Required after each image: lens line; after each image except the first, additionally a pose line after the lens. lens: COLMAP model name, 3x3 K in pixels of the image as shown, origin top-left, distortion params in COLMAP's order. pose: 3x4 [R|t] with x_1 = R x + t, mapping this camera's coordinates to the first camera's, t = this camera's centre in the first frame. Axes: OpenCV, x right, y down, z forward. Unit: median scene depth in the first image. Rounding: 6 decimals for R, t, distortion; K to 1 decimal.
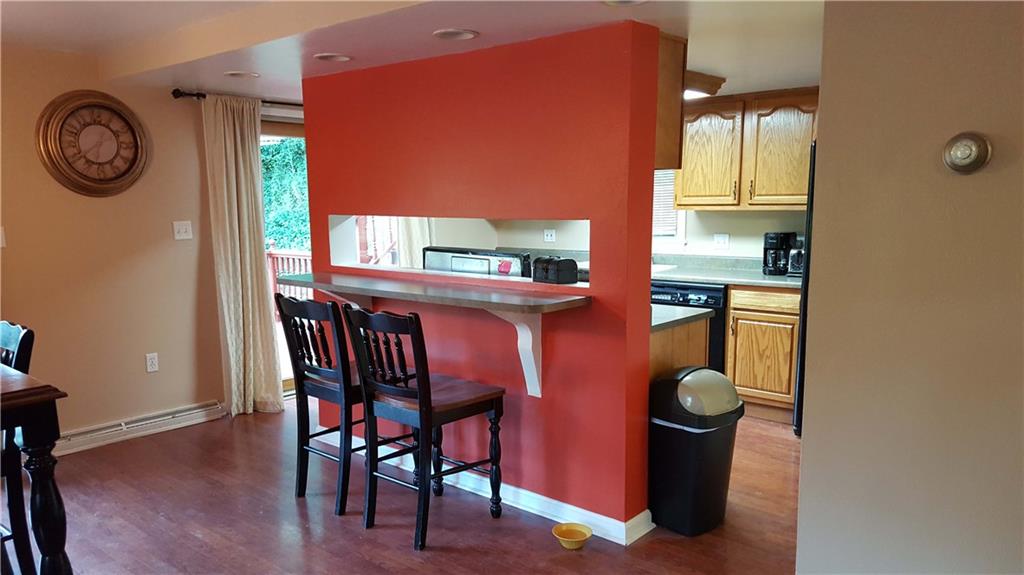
lens RADIAL K [[755.6, 0, 512.5], [0, 755.6, 315.1], [0, 0, 1]] dist [0.122386, -0.184592]
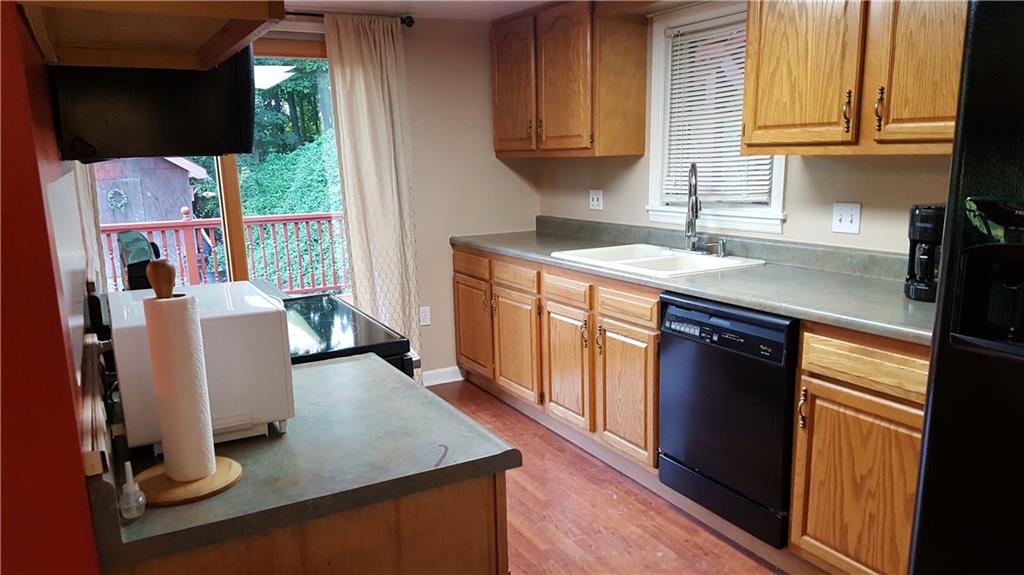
lens RADIAL K [[755.6, 0, 512.5], [0, 755.6, 315.1], [0, 0, 1]] dist [0.122386, -0.184592]
pose [[0.933292, 0.058881, -0.354257, 0.274270], [-0.035529, 0.996767, 0.072069, -0.067197], [0.357355, -0.054675, 0.932367, 0.488961]]
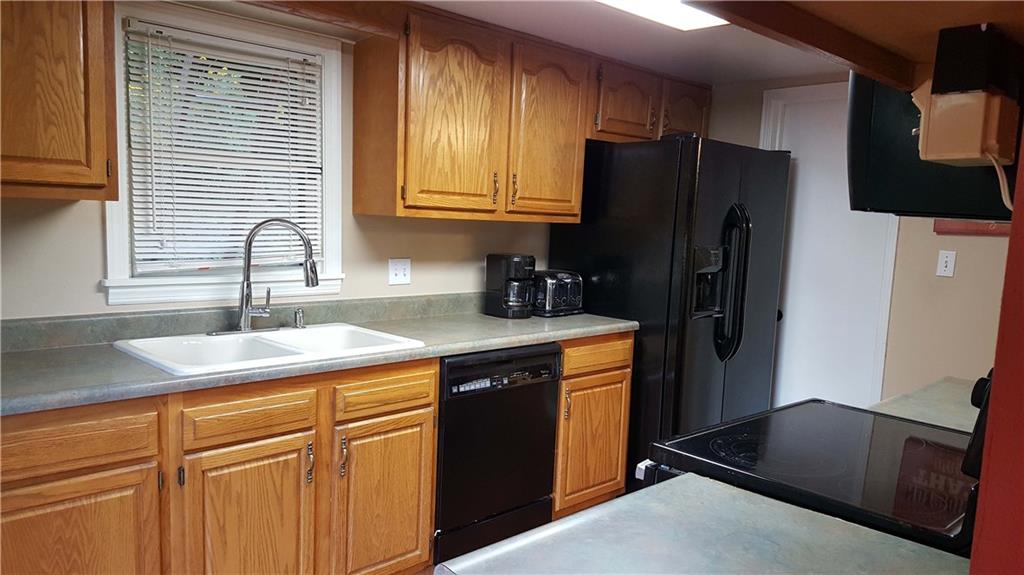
lens RADIAL K [[755.6, 0, 512.5], [0, 755.6, 315.1], [0, 0, 1]] dist [0.122386, -0.184592]
pose [[0.078322, -0.118764, 0.989829, -0.314266], [0.111142, 0.987729, 0.109718, -0.127902], [-0.990713, 0.101419, 0.090561, 0.942838]]
